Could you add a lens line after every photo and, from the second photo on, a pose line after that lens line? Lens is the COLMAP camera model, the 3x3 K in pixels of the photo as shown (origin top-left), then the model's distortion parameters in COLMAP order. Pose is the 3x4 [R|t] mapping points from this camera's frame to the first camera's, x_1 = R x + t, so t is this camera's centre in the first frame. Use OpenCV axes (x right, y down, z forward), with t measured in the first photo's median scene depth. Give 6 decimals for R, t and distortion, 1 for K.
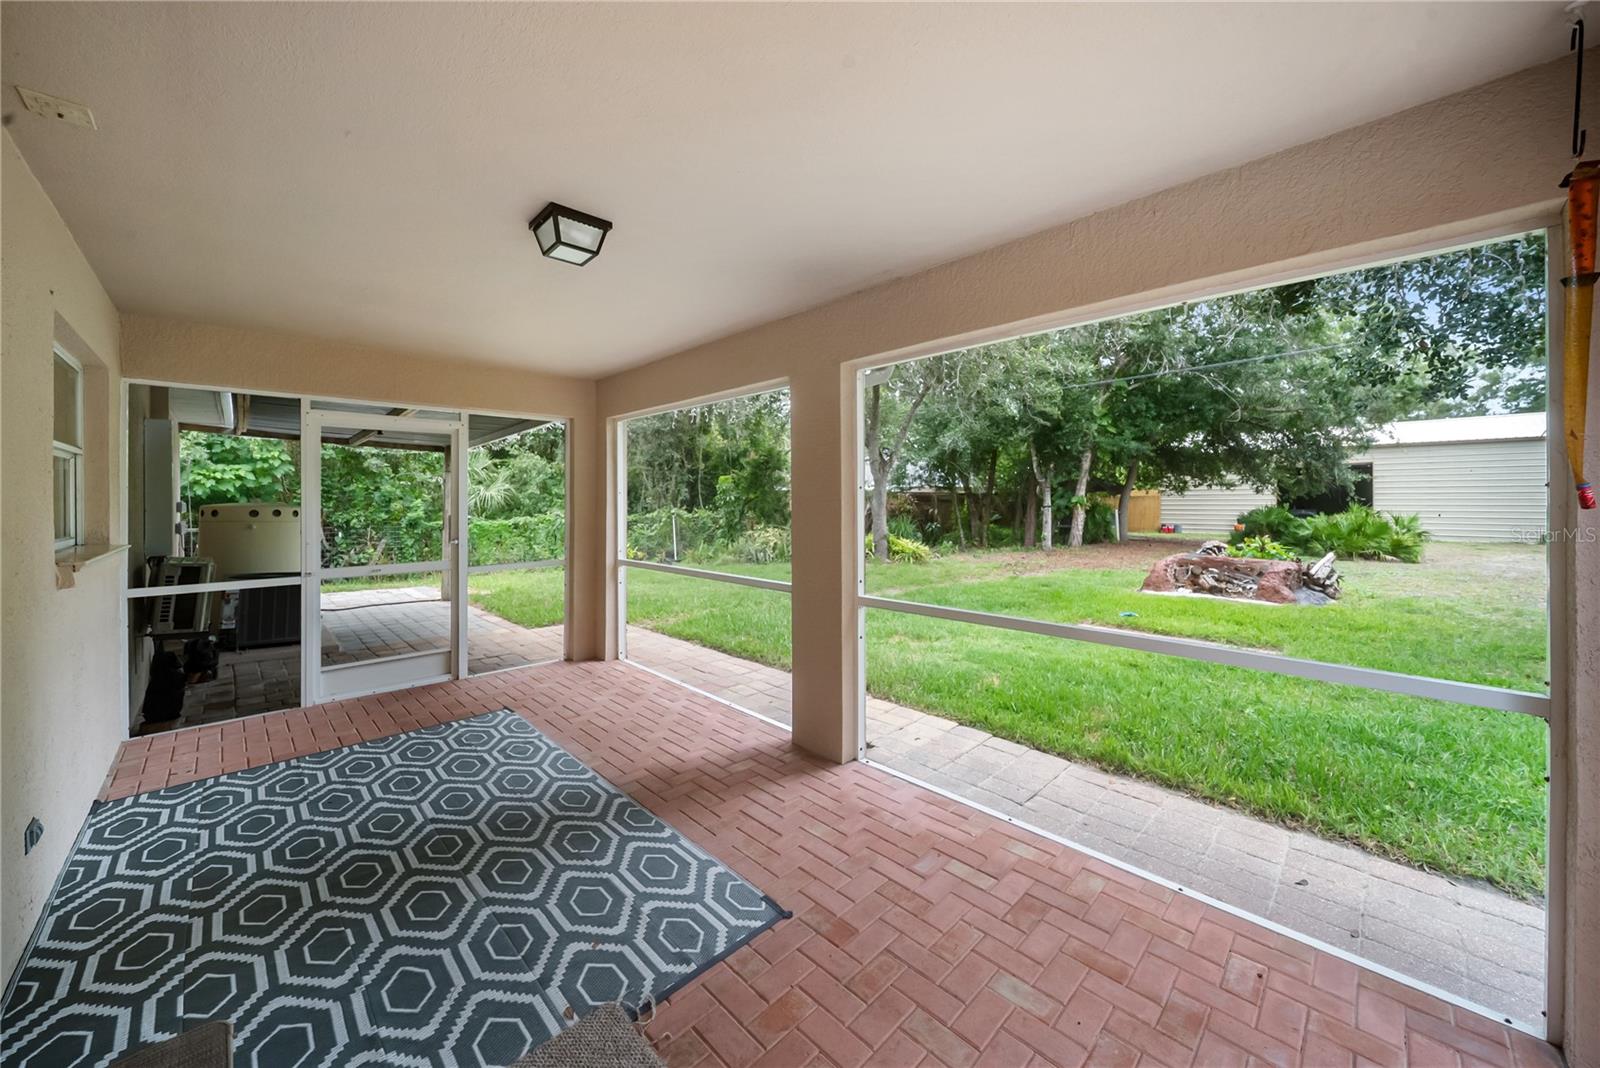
lens RADIAL K [[581.3, 0, 802.8], [0, 581.3, 499.8], [0, 0, 1]] dist [-0.001631, -0.000110]
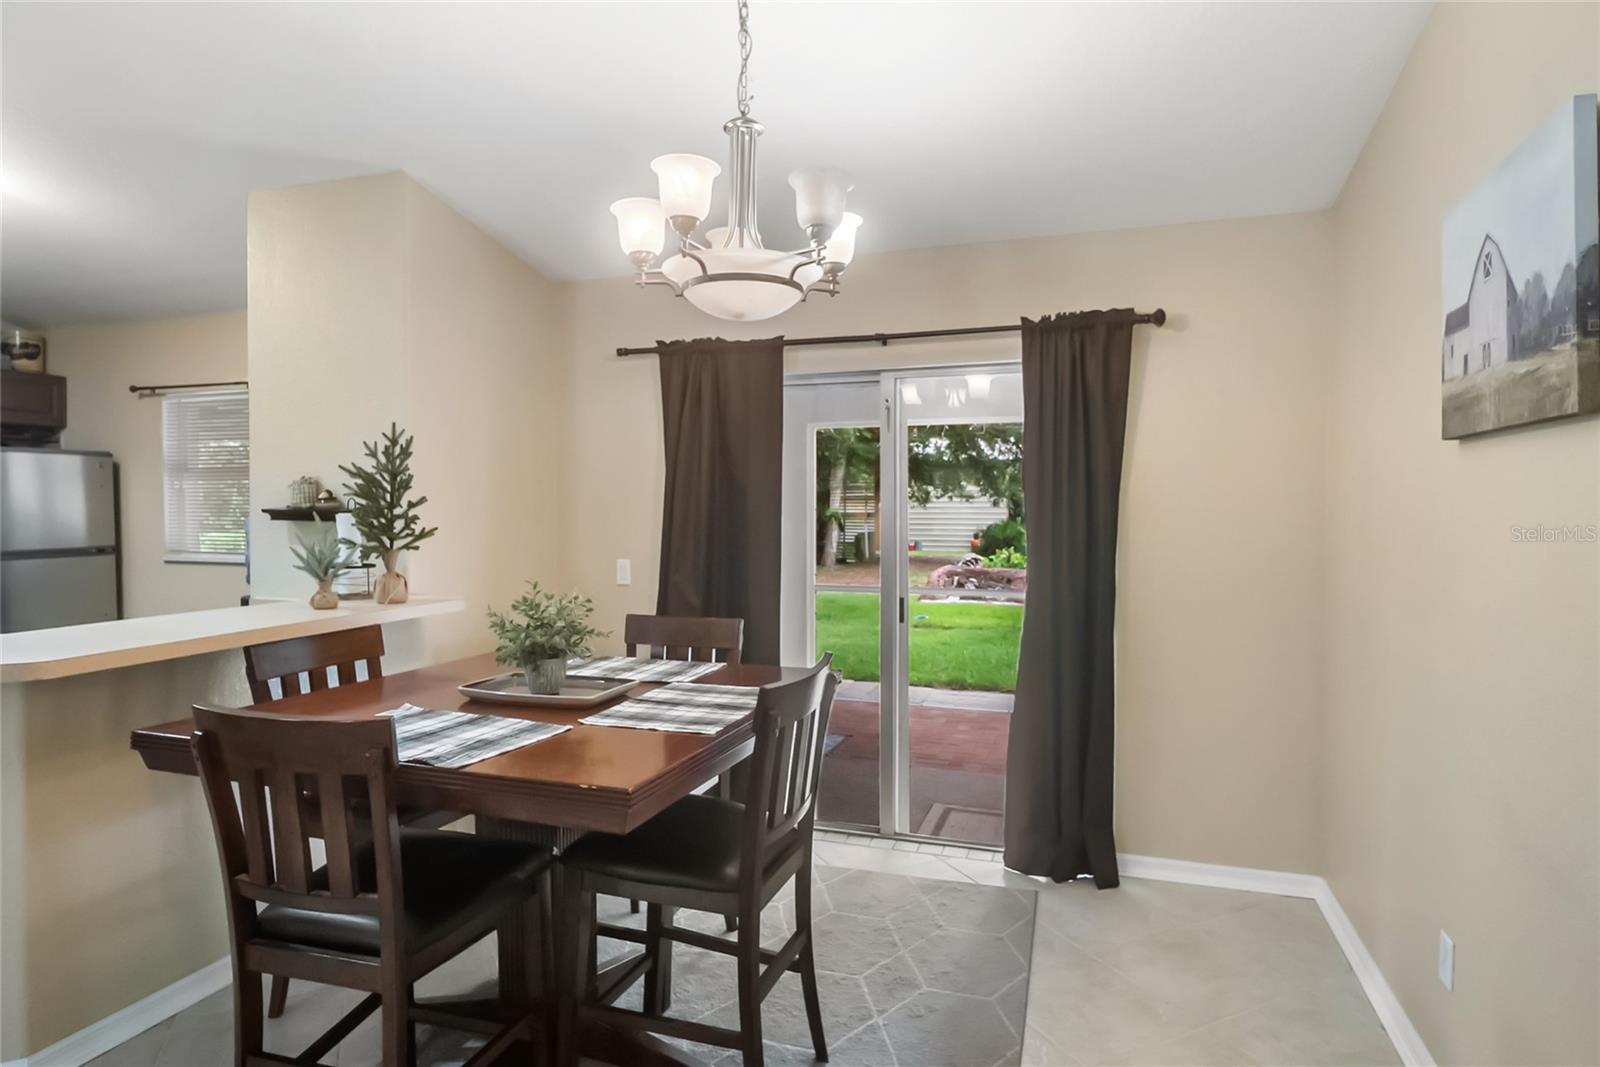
lens RADIAL K [[893.3, 0, 800.6], [0, 893.3, 542.6], [0, 0, 1]] dist [-0.002260, 0.001040]
pose [[0.892911, -0.011549, 0.450085, -0.198533], [-0.005018, 0.999354, 0.035597, -0.003286], [-0.450205, -0.034043, 0.892276, -0.203582]]
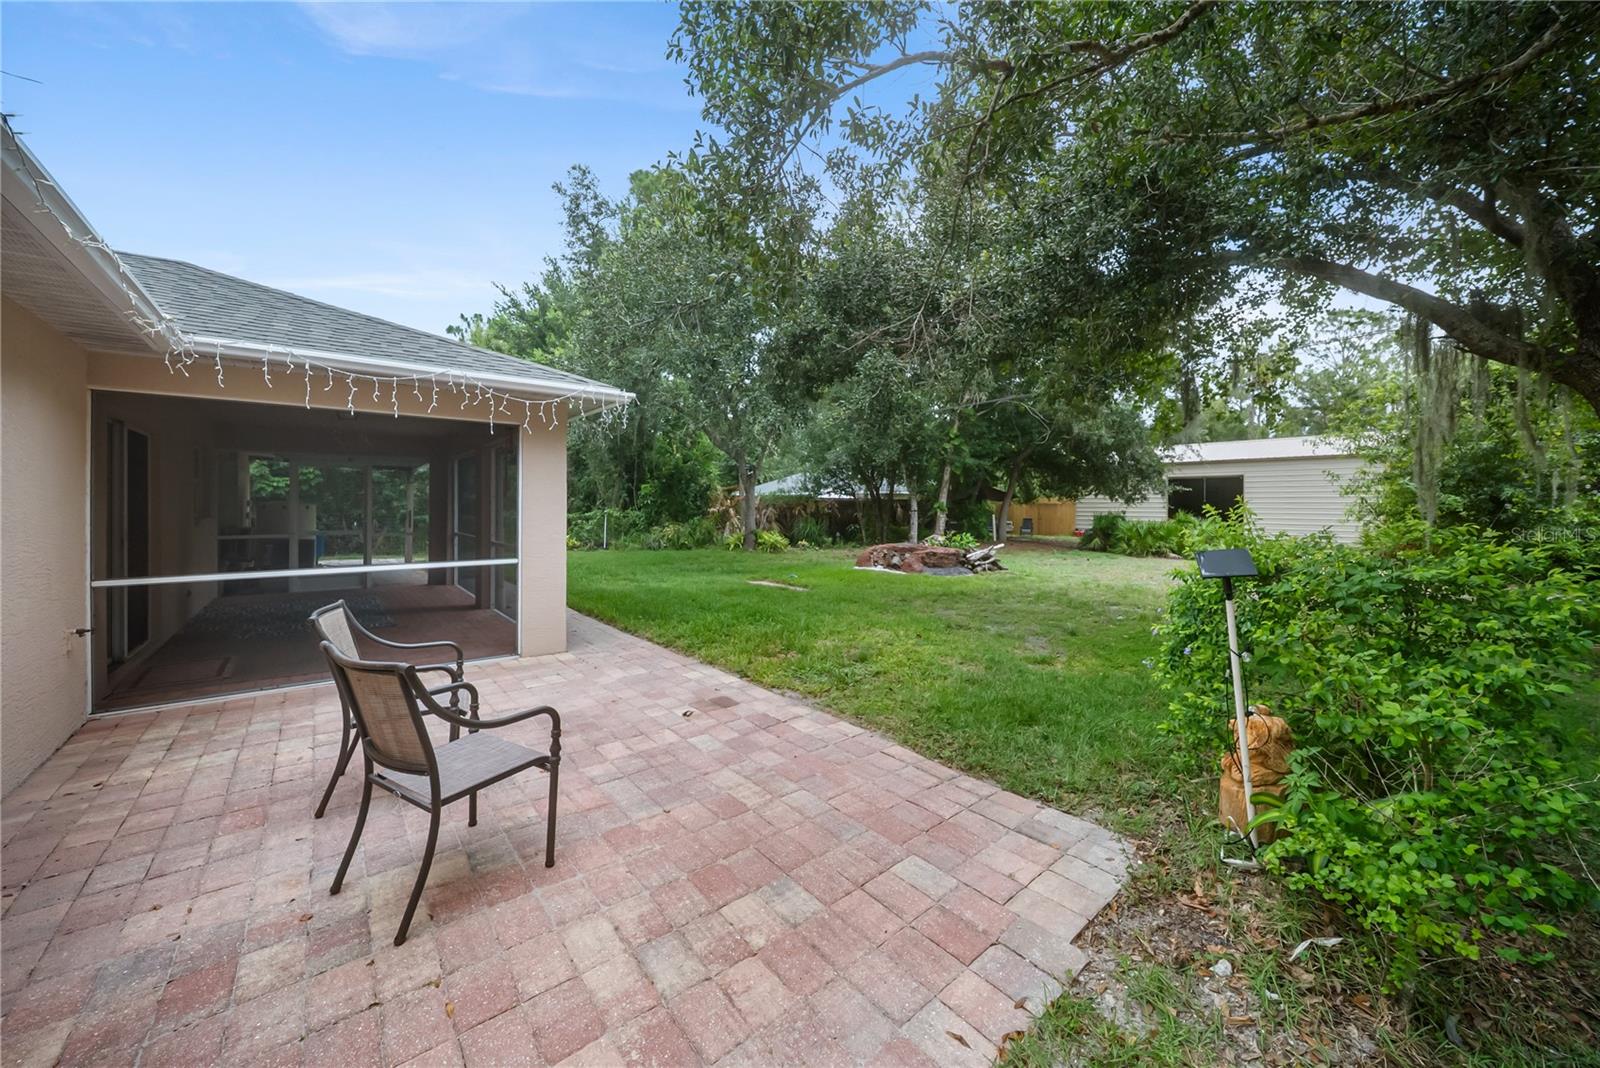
lens RADIAL K [[581.3, 0, 807.6], [0, 581.3, 510.8], [0, 0, 1]] dist [-0.001631, -0.000110]
pose [[0.996658, 0.010801, -0.080969, 0.338415], [-0.009911, 0.999886, 0.011394, -0.000648], [0.081083, -0.010554, 0.996652, -0.276538]]
